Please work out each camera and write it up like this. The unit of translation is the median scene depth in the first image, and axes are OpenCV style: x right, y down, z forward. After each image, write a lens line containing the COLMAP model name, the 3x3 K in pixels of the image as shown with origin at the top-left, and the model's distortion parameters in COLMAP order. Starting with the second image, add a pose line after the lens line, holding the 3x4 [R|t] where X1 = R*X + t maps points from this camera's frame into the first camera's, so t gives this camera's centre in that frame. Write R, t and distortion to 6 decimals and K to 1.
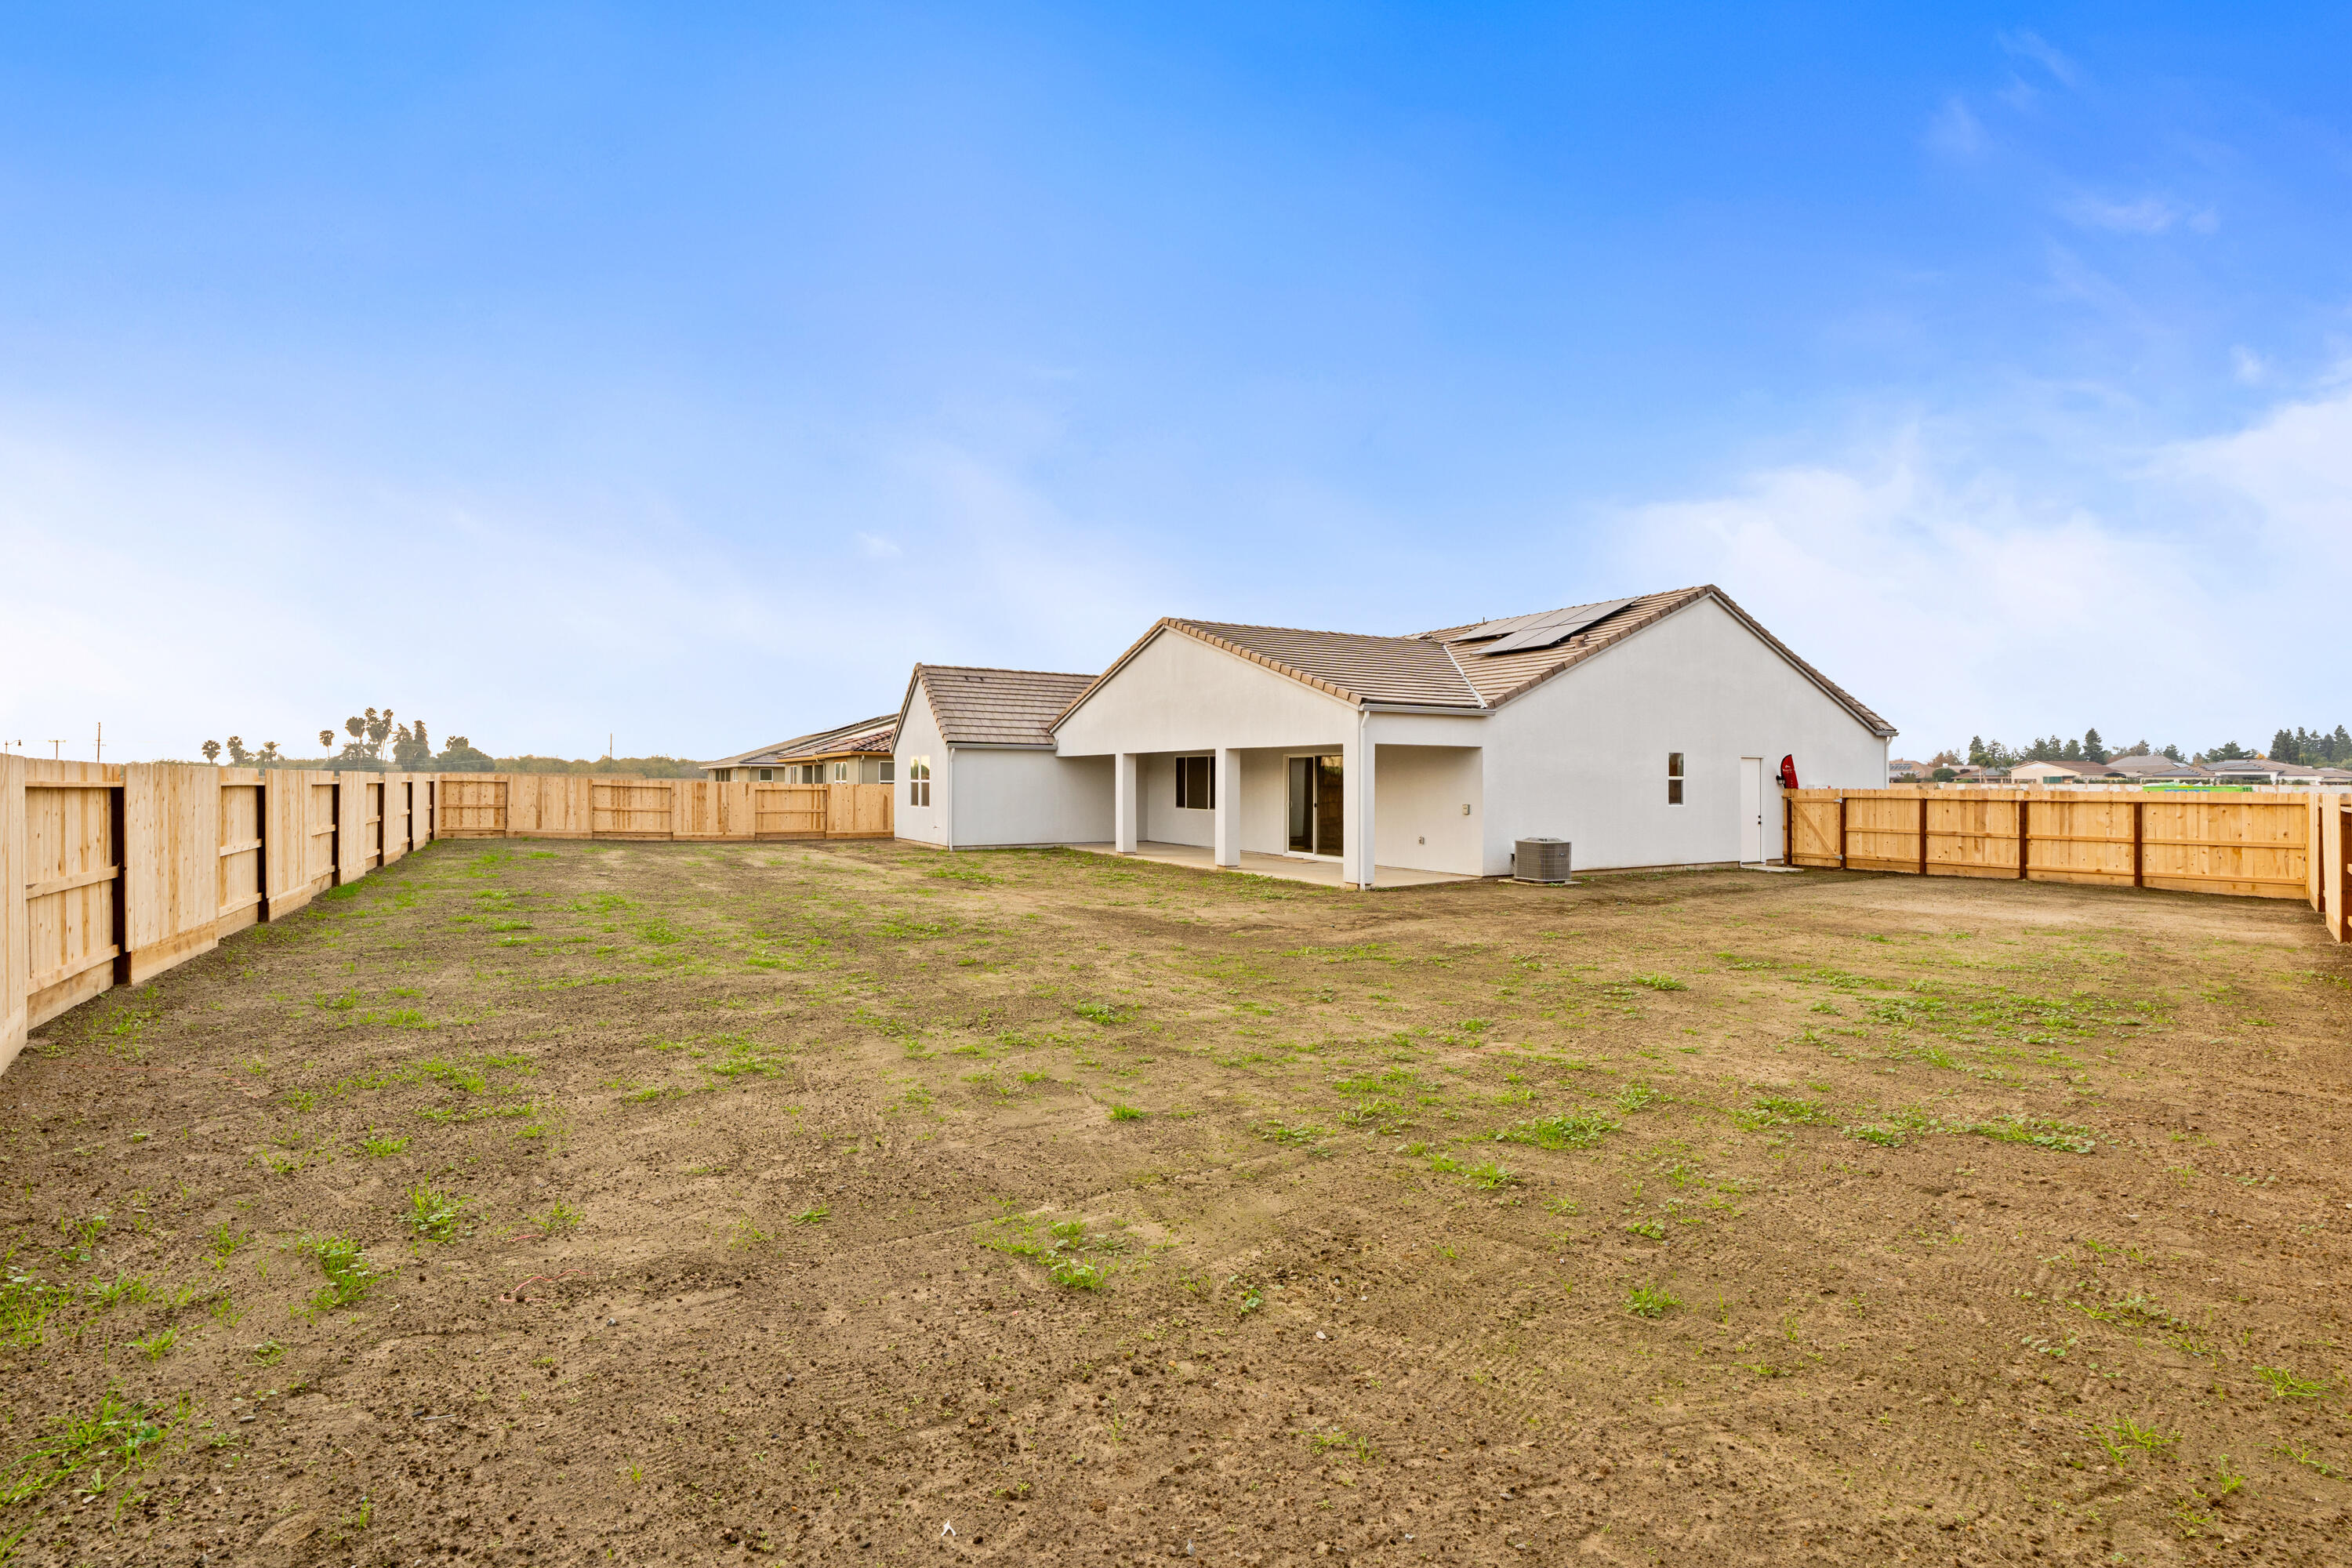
lens RADIAL K [[1069.1, 0, 1170.0], [0, 1069.1, 776.8], [0, 0, 1]] dist [-0.006224, 0.003294]
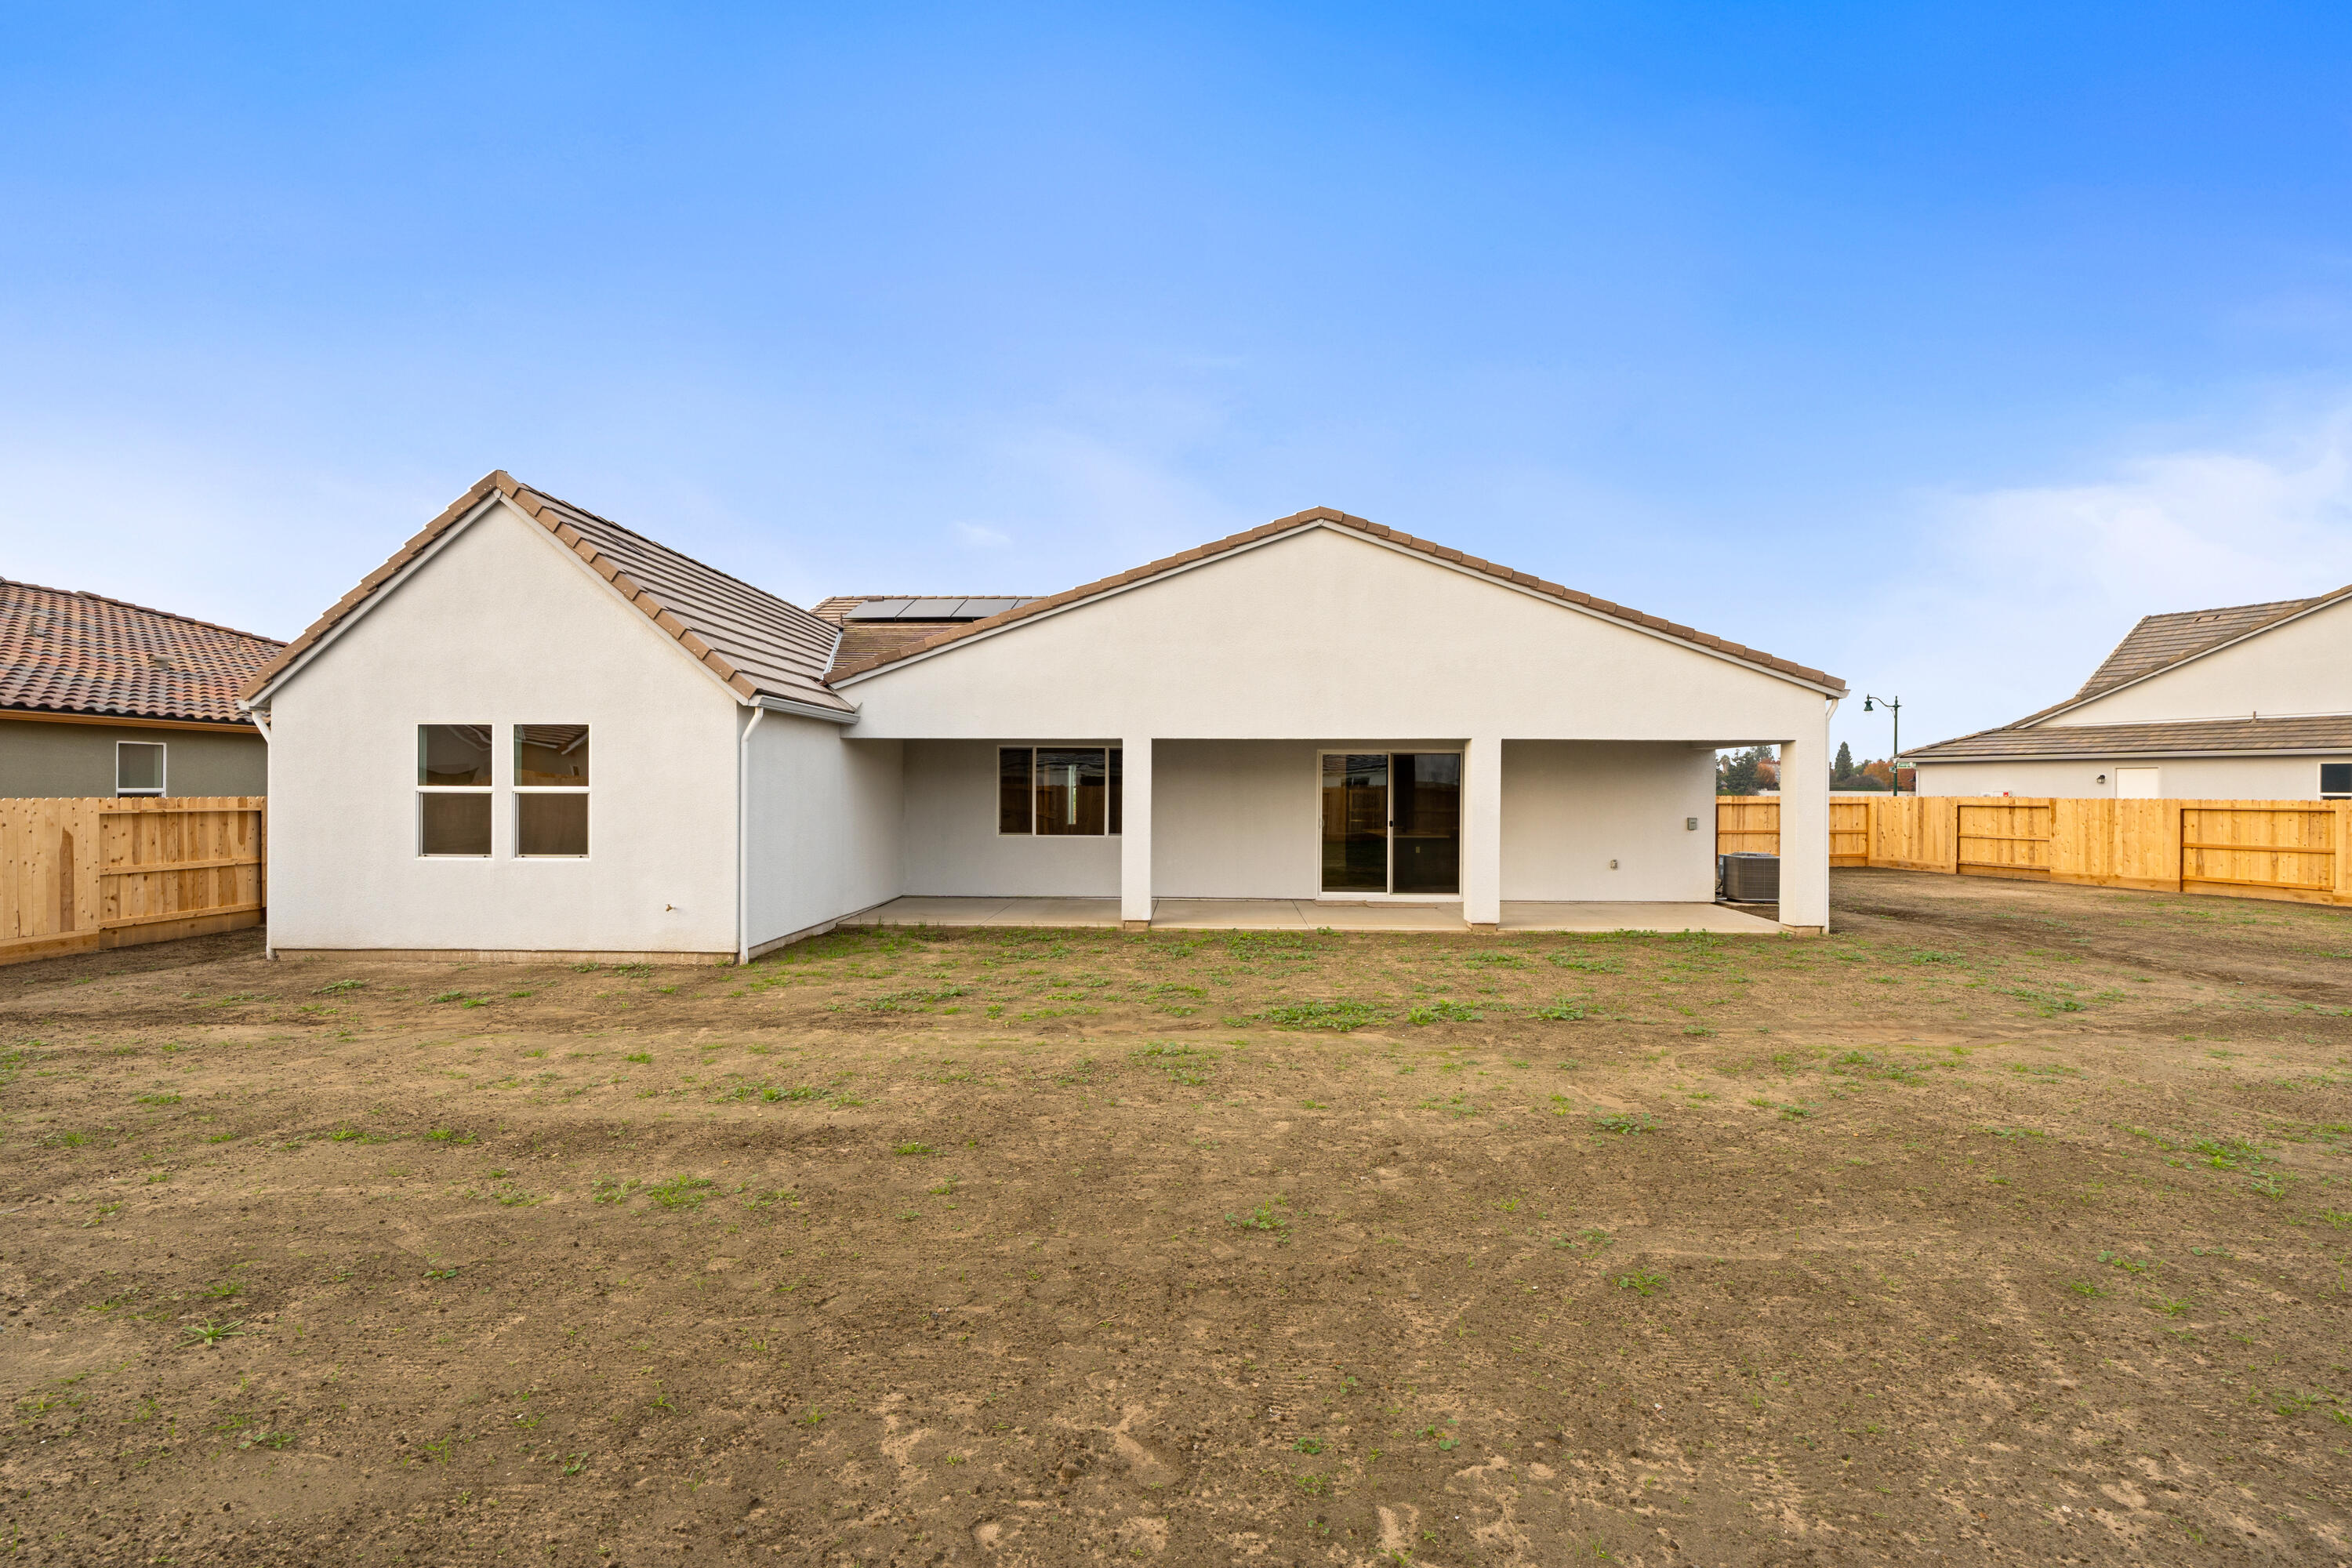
lens RADIAL K [[1069.1, 0, 1170.6], [0, 1069.1, 798.7], [0, 0, 1]] dist [-0.006224, 0.003294]
pose [[0.518639, -0.009446, 0.854941, -0.521395], [-0.005571, 0.999880, 0.014428, 0.000840], [-0.854975, -0.012246, 0.518524, 0.731927]]
